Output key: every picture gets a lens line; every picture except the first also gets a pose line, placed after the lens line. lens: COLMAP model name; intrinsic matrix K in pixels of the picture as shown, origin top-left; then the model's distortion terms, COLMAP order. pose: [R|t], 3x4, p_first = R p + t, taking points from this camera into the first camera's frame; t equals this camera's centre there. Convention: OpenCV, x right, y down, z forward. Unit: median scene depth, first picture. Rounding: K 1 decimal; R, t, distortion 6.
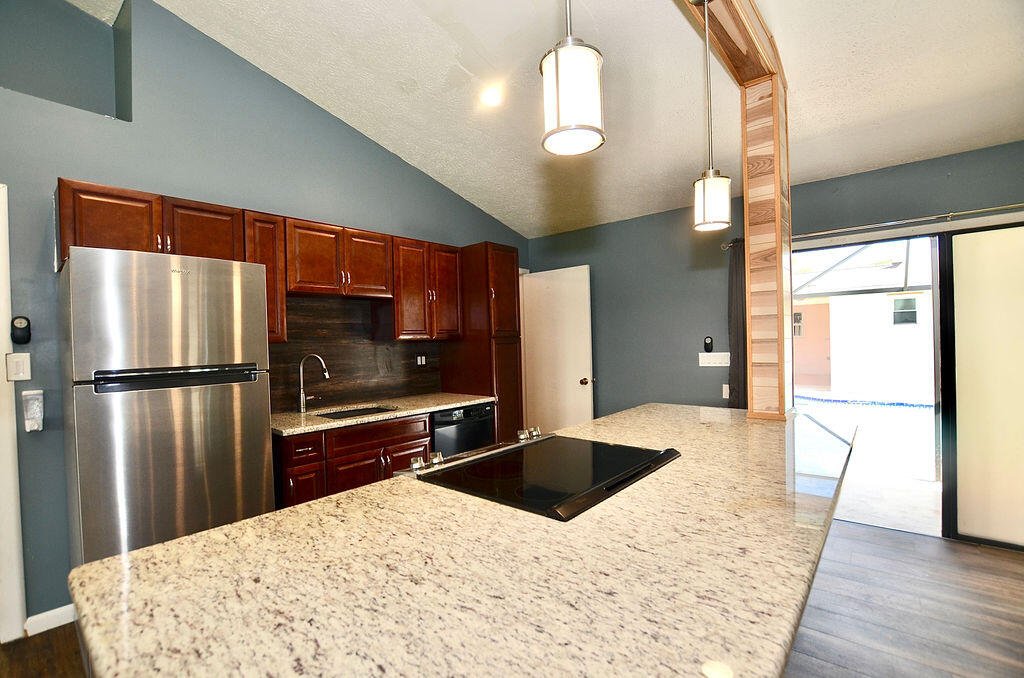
lens RADIAL K [[450.3, 0, 505.6], [0, 450.3, 342.3], [0, 0, 1]] dist [-0.024030, 0.000164]
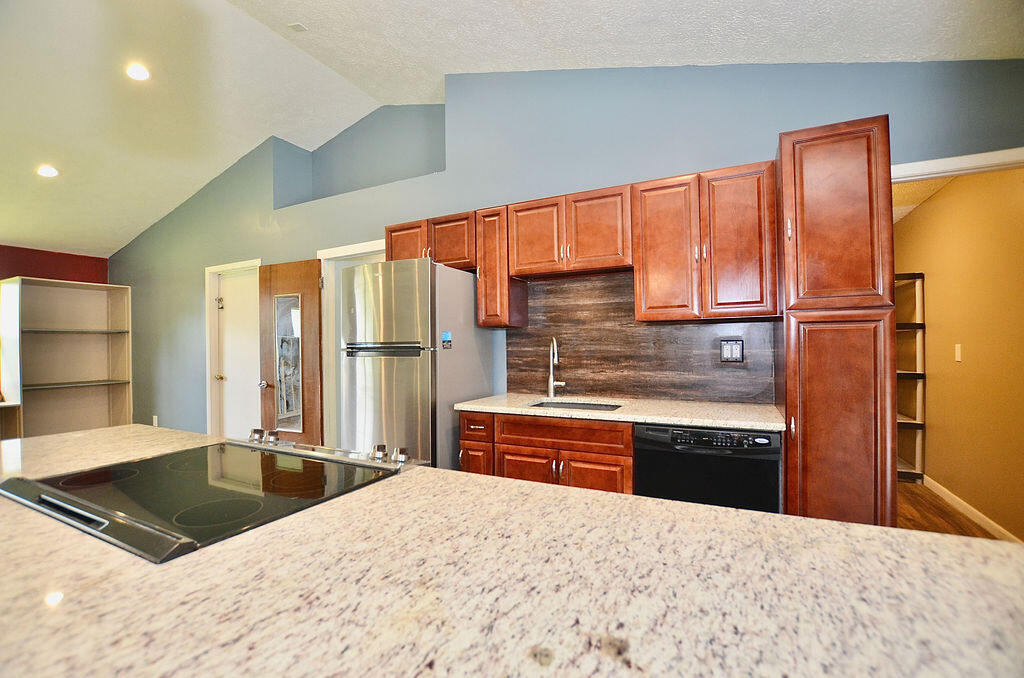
lens RADIAL K [[450.3, 0, 505.6], [0, 450.3, 342.3], [0, 0, 1]] dist [-0.024030, 0.000164]
pose [[0.246333, 0.016753, -0.969041, 0.584044], [0.000598, 0.999848, 0.017438, 0.024102], [0.969185, -0.004875, 0.246285, 0.815027]]
